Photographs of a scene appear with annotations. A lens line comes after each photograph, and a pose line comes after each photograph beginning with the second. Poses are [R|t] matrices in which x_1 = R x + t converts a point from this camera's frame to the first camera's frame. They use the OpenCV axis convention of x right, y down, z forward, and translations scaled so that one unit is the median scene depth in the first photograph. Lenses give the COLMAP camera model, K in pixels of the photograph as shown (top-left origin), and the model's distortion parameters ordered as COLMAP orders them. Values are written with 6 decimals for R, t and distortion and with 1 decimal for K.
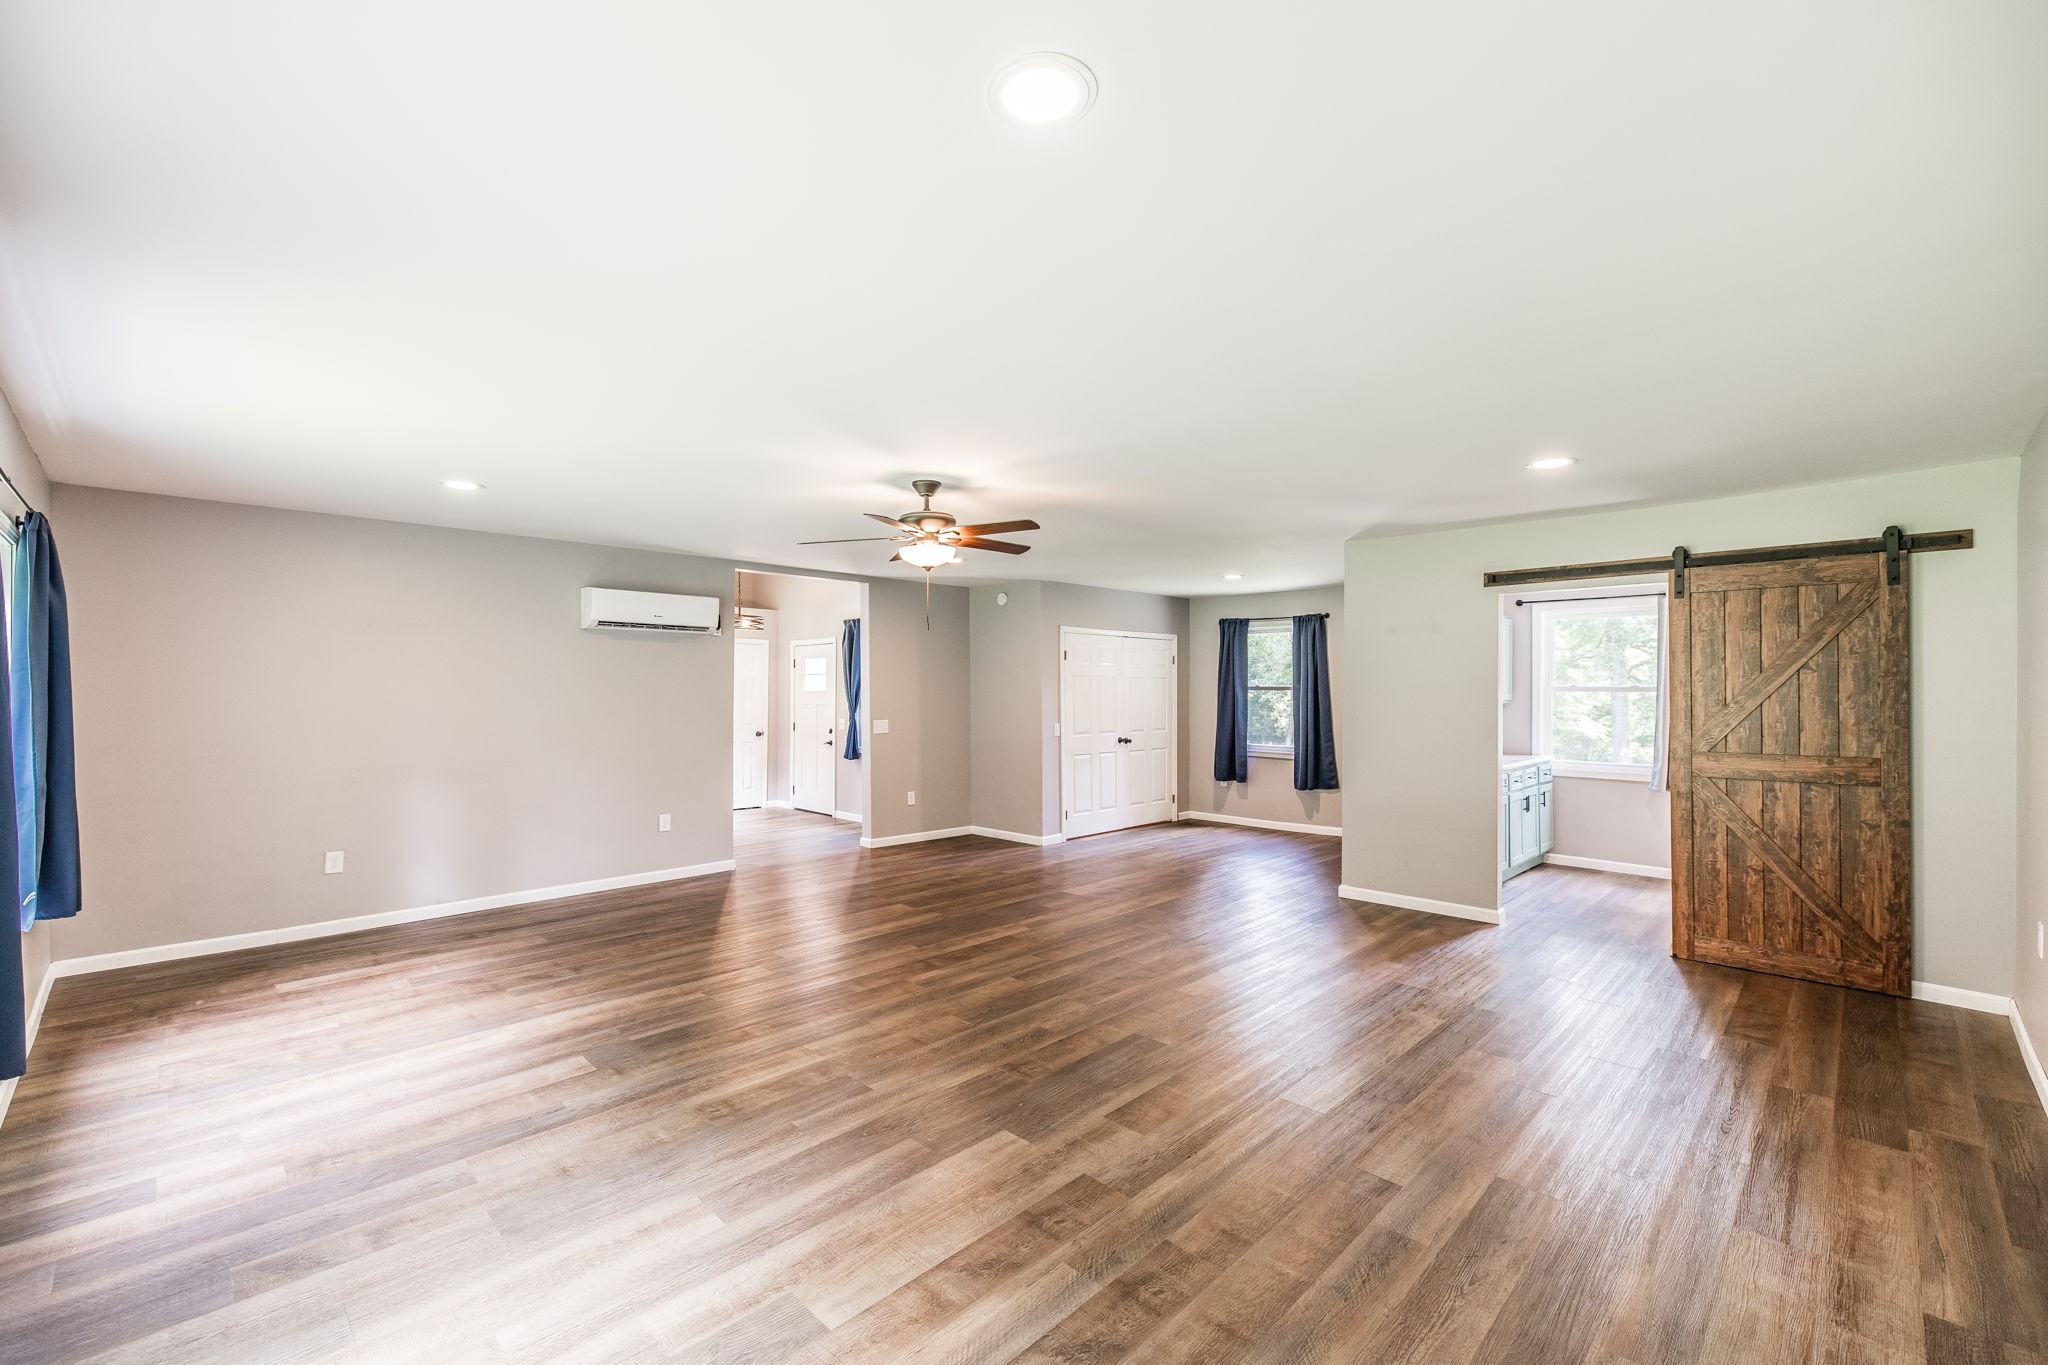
lens RADIAL K [[863.7, 0, 1015.3], [0, 863.7, 691.3], [0, 0, 1]] dist [-0.001346, 0.000023]
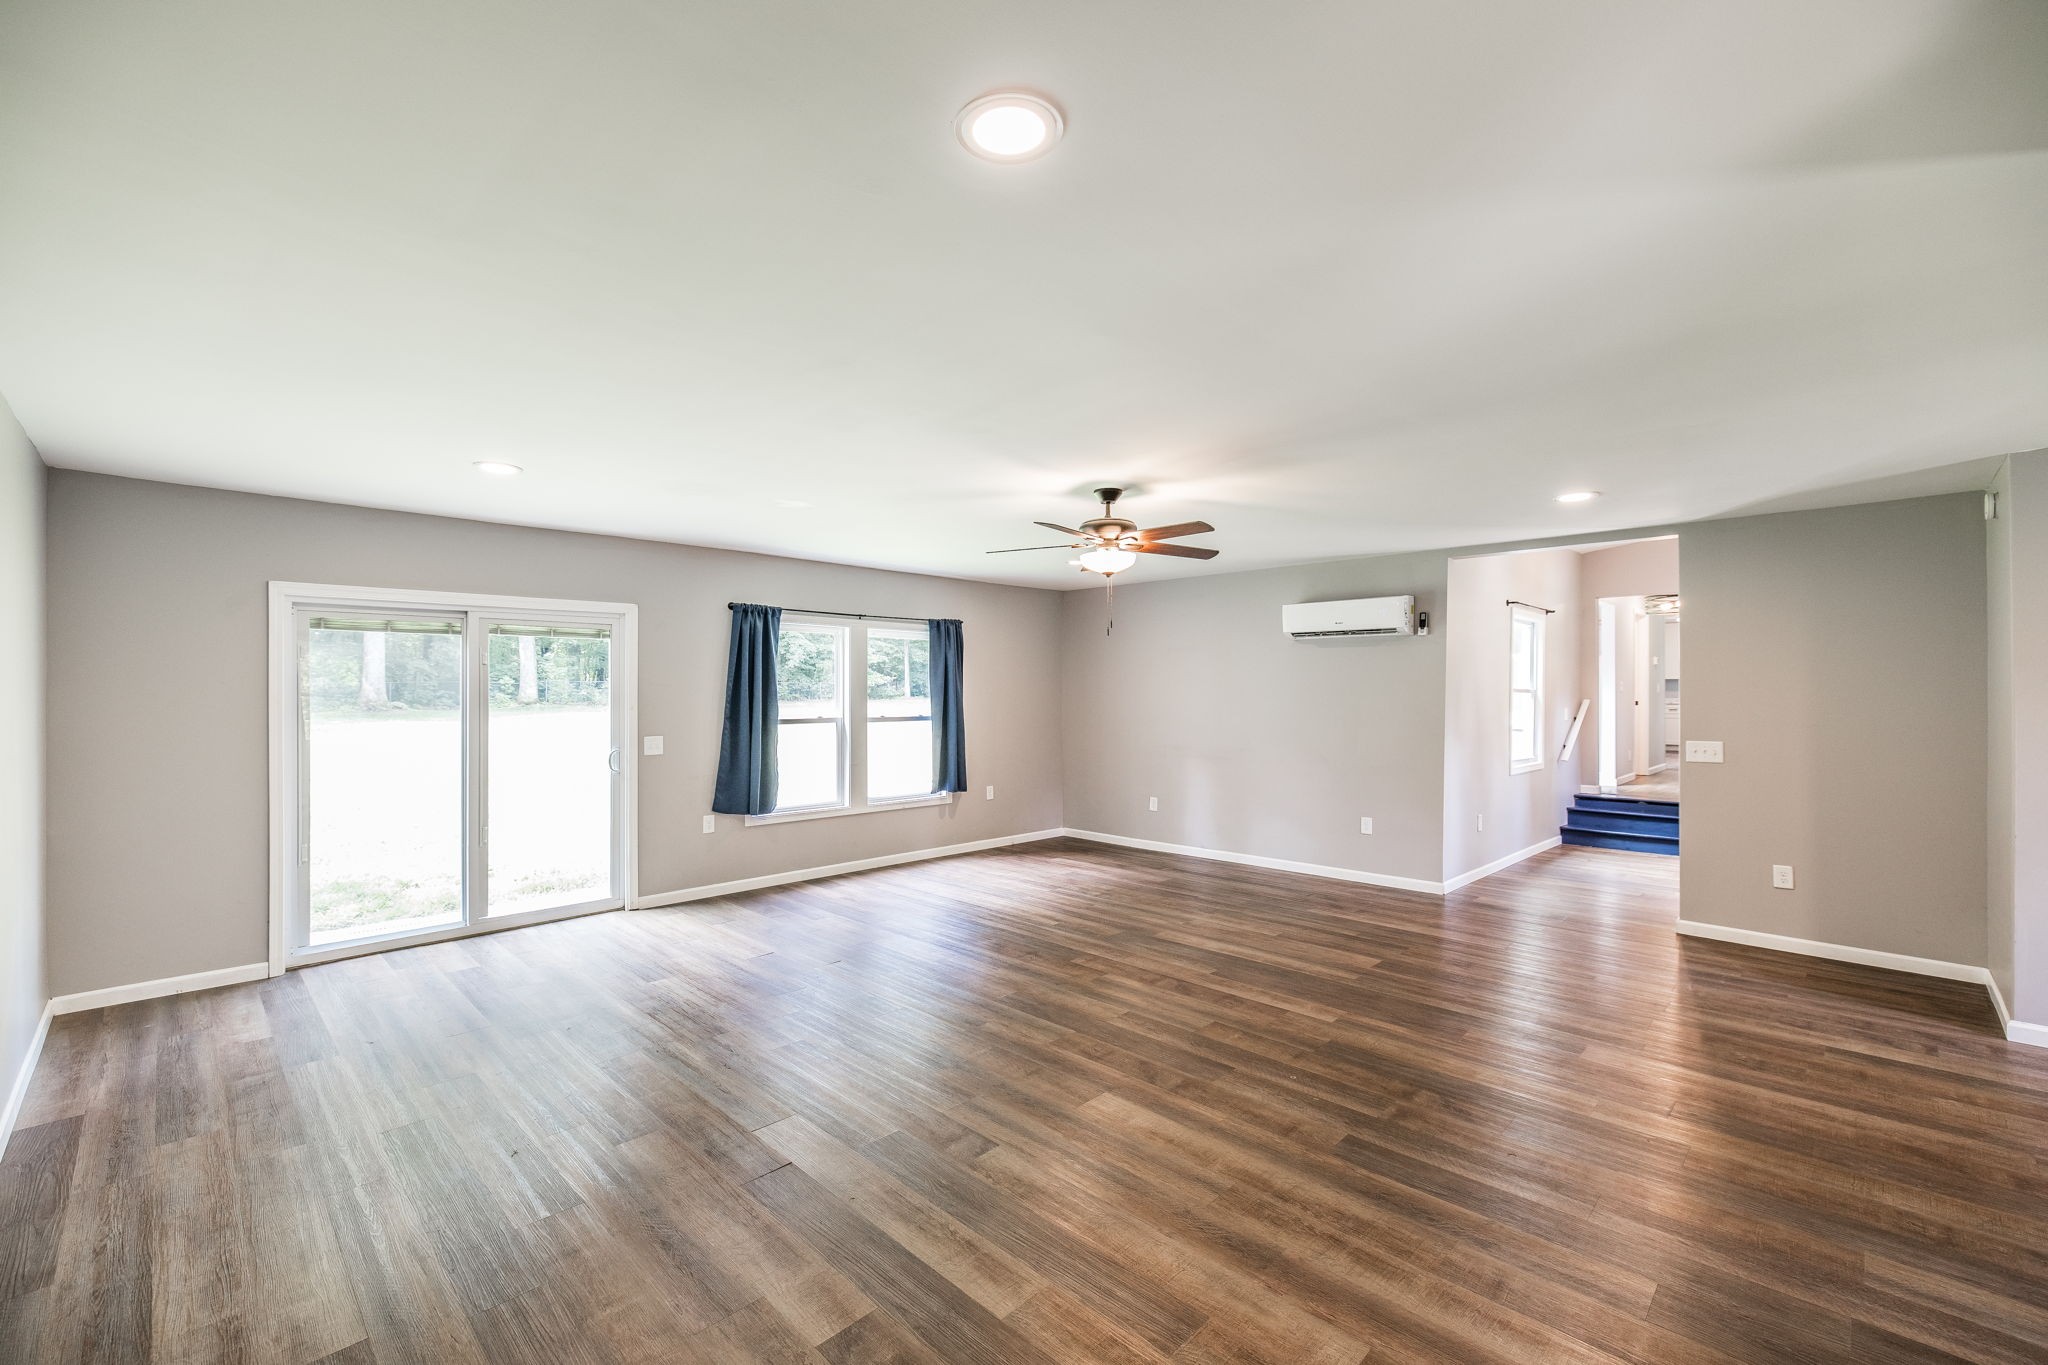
lens RADIAL K [[863.7, 0, 1015.3], [0, 863.7, 691.3], [0, 0, 1]] dist [-0.001346, 0.000023]
pose [[-0.006493, -0.000774, -0.999979, 0.841138], [-0.003765, 0.999993, -0.000749, -0.003641], [0.999972, 0.003760, -0.006496, 0.825527]]
